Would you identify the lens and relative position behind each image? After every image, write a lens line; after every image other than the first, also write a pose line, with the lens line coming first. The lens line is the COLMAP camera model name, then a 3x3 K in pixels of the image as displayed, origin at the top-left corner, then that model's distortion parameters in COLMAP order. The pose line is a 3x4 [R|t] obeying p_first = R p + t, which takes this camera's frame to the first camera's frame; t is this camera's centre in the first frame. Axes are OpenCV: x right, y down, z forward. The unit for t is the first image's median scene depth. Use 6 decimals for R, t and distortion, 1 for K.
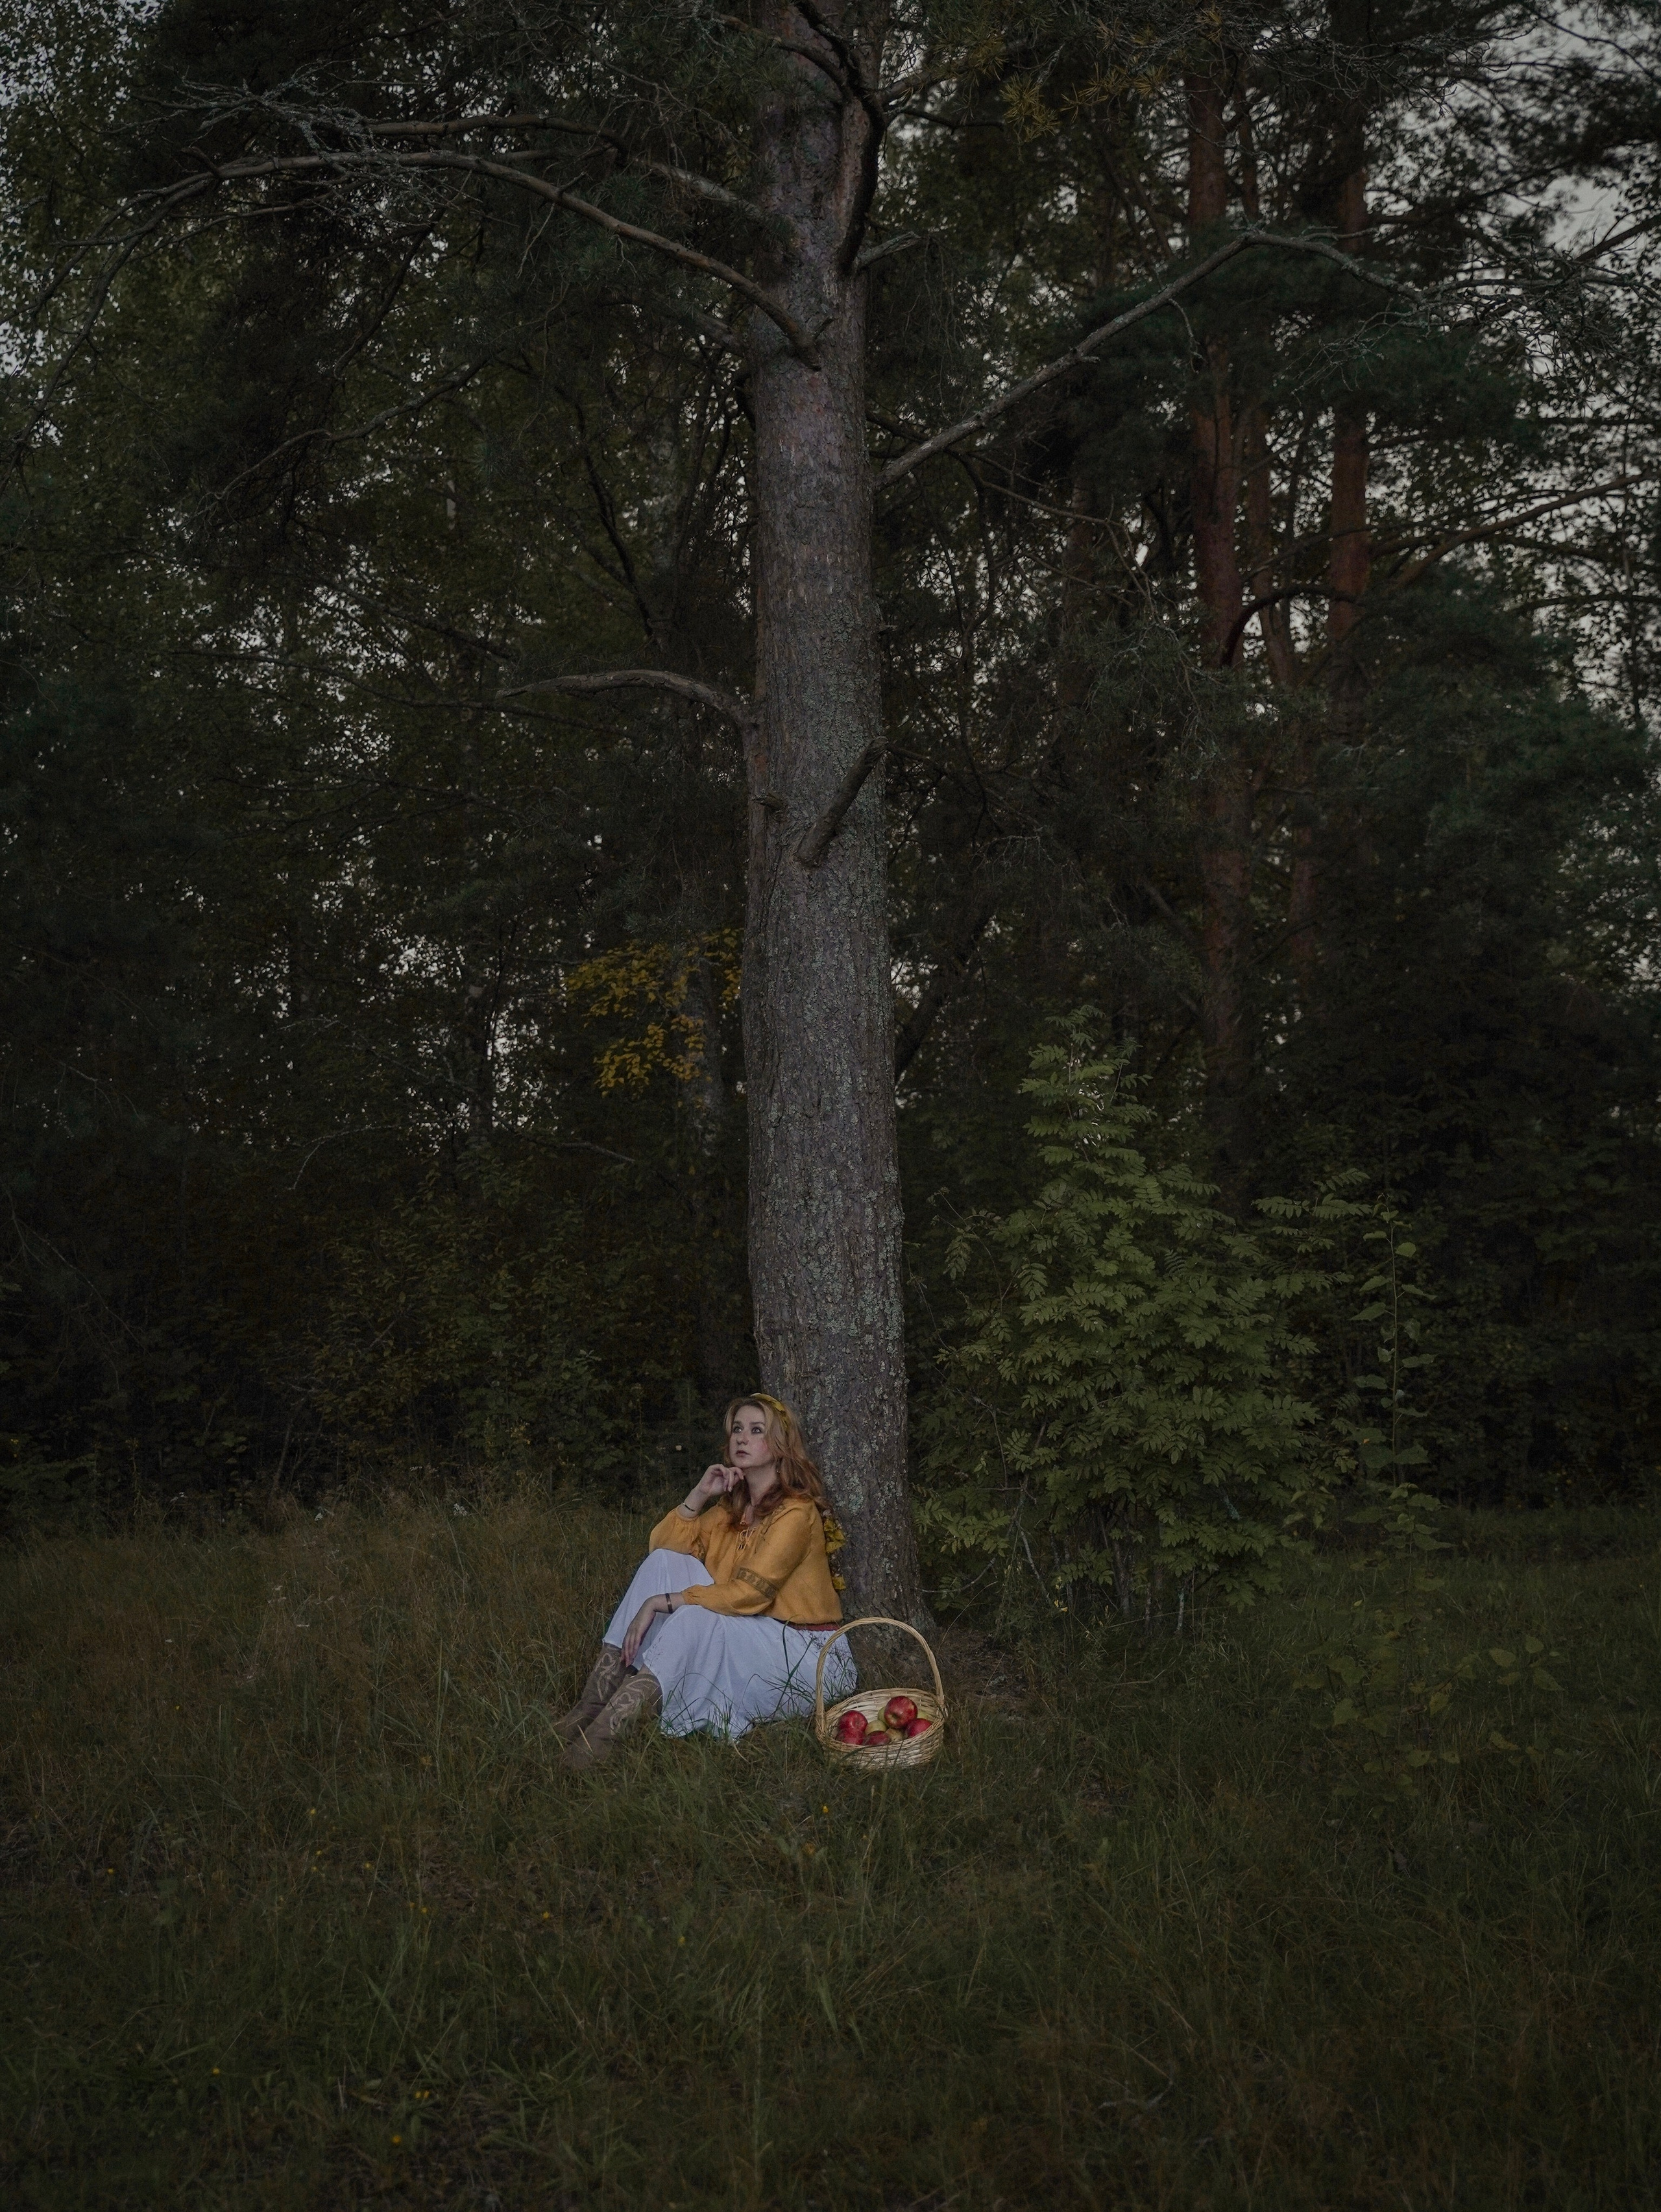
lens RADIAL K [[2470.3, 0, 830.5], [0, 2470.3, 1106.0], [0, 0, 1]] dist [-0.085151, 0.419919]
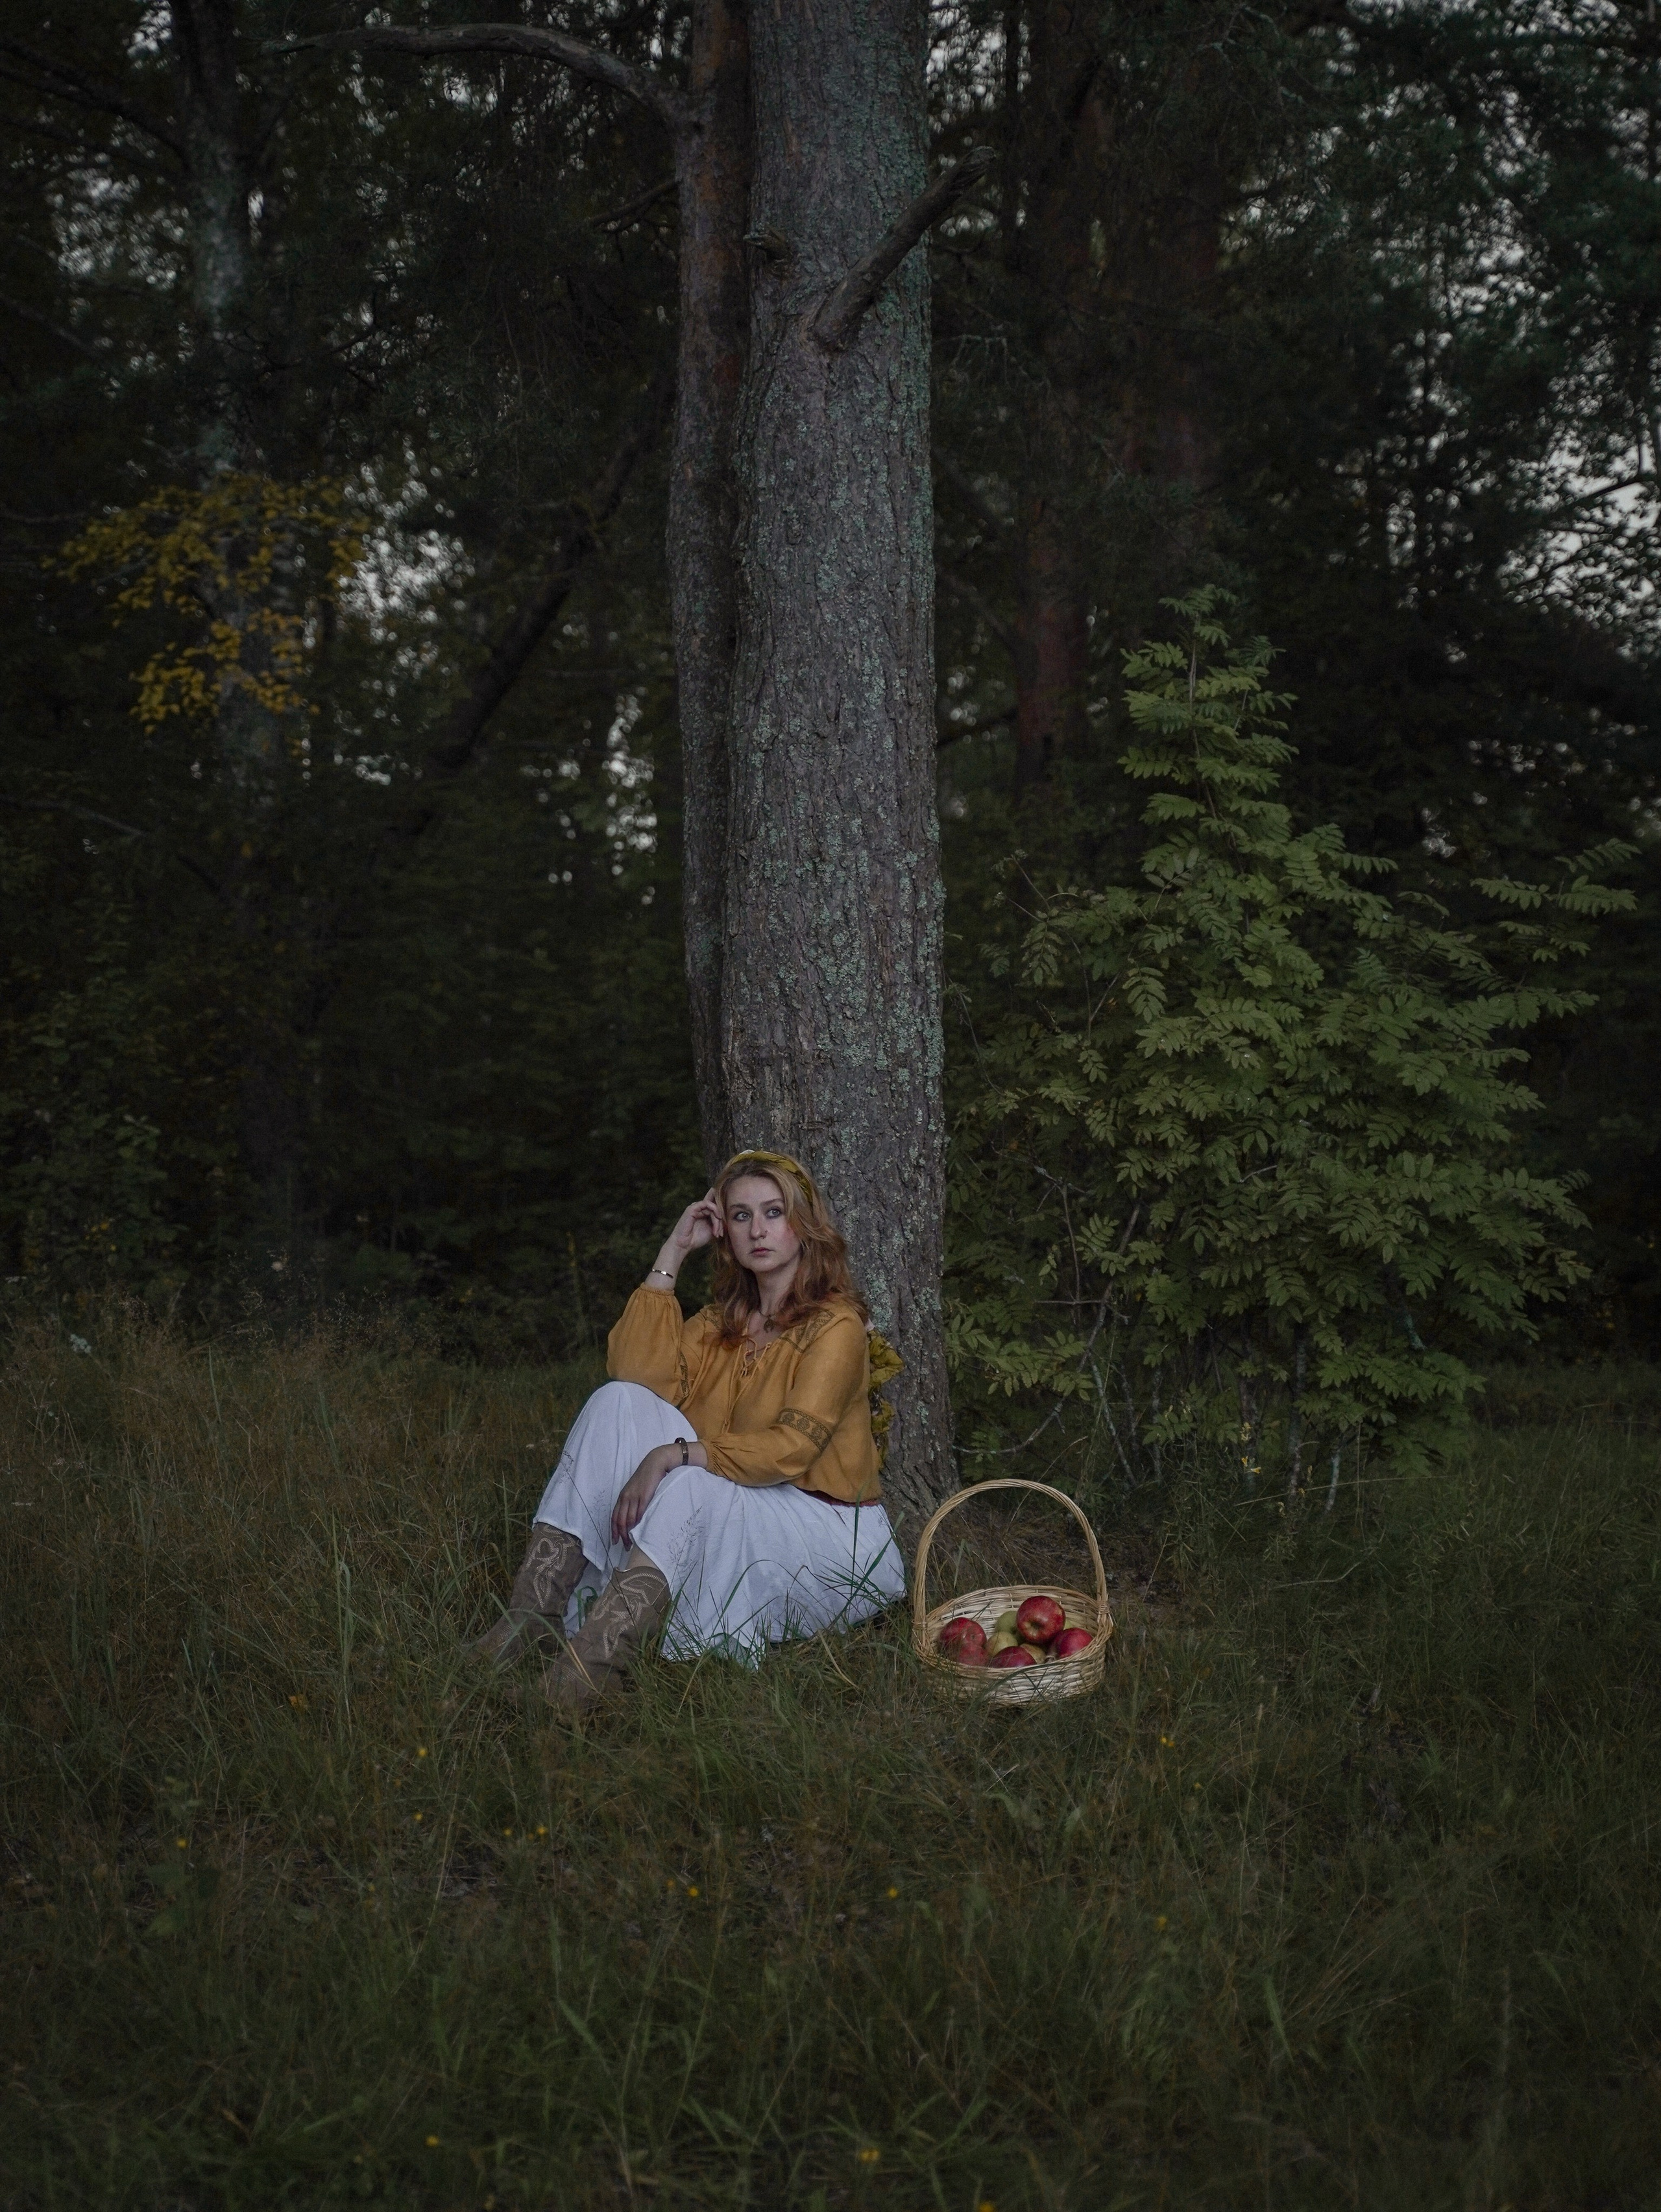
lens RADIAL K [[3626.1, 0, 830.5], [0, 3626.1, 1106.0], [0, 0, 1]] dist [0.069687, 0.199639]
pose [[0.986838, 0.018467, 0.160655, -0.160178], [-0.032075, 0.996072, 0.082529, 0.022565], [-0.158500, -0.086596, 0.983554, 0.039104]]
